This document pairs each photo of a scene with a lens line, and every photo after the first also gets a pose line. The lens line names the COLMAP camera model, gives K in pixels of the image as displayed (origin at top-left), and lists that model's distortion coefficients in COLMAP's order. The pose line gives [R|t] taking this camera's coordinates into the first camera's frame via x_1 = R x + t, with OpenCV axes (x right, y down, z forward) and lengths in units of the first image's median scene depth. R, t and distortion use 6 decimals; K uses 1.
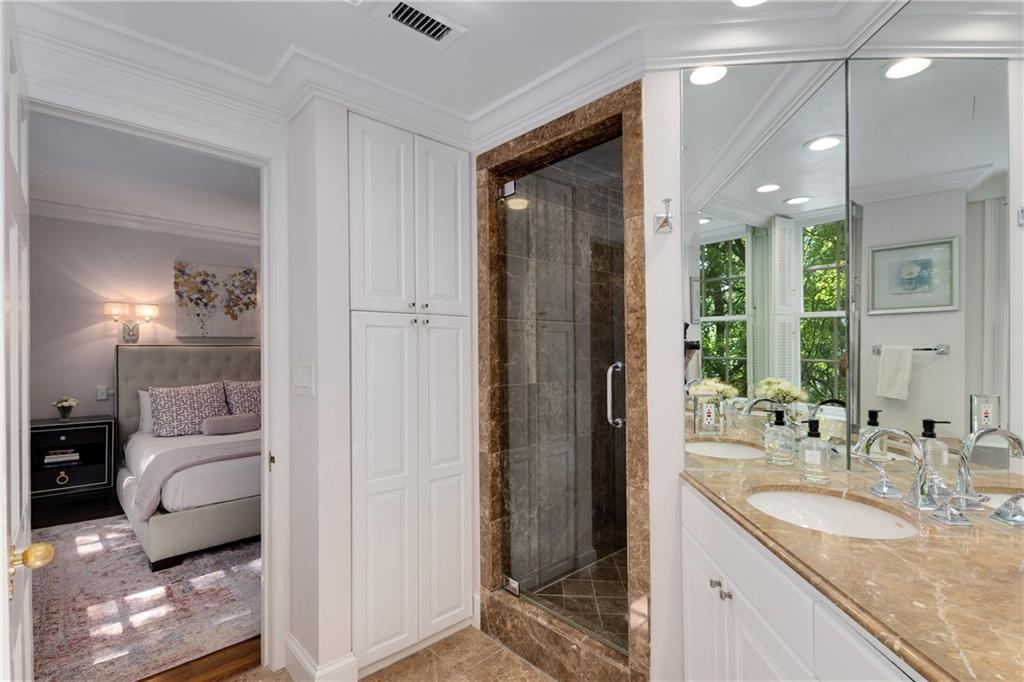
lens RADIAL K [[479.9, 0, 518.4], [0, 479.9, 349.5], [0, 0, 1]] dist [0.004079, 0.000226]
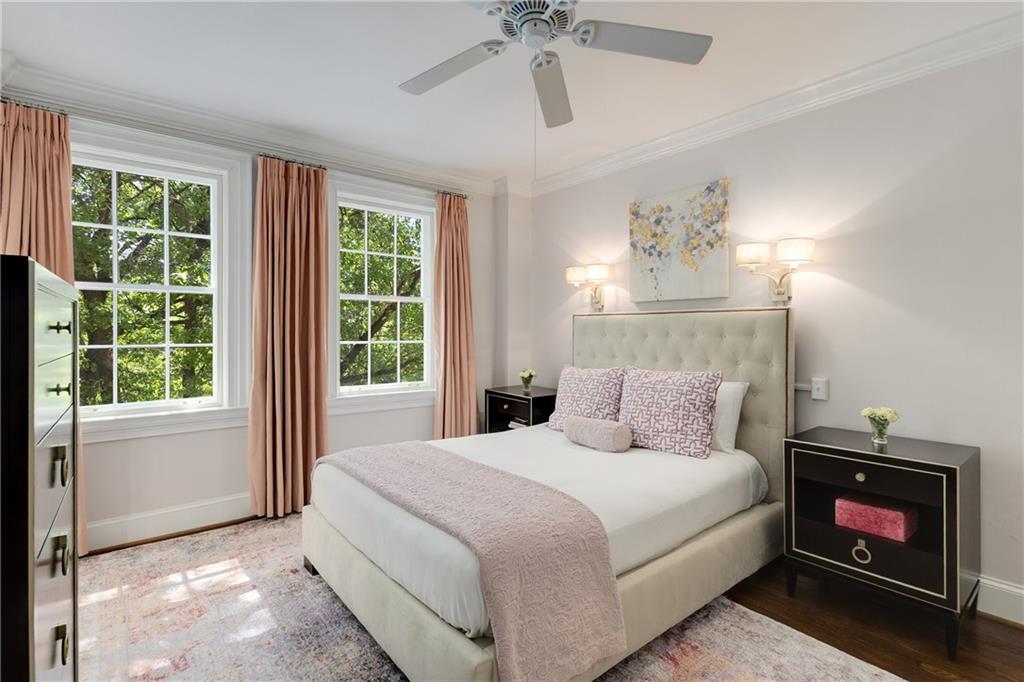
lens RADIAL K [[487.5, 0, 511.7], [0, 487.5, 328.9], [0, 0, 1]] dist [0.000591, -0.000011]
pose [[-0.094308, 0.009751, -0.995495, 0.065189], [0.007318, 0.999932, 0.009102, 0.006592], [0.995516, -0.006426, -0.094373, 0.836191]]
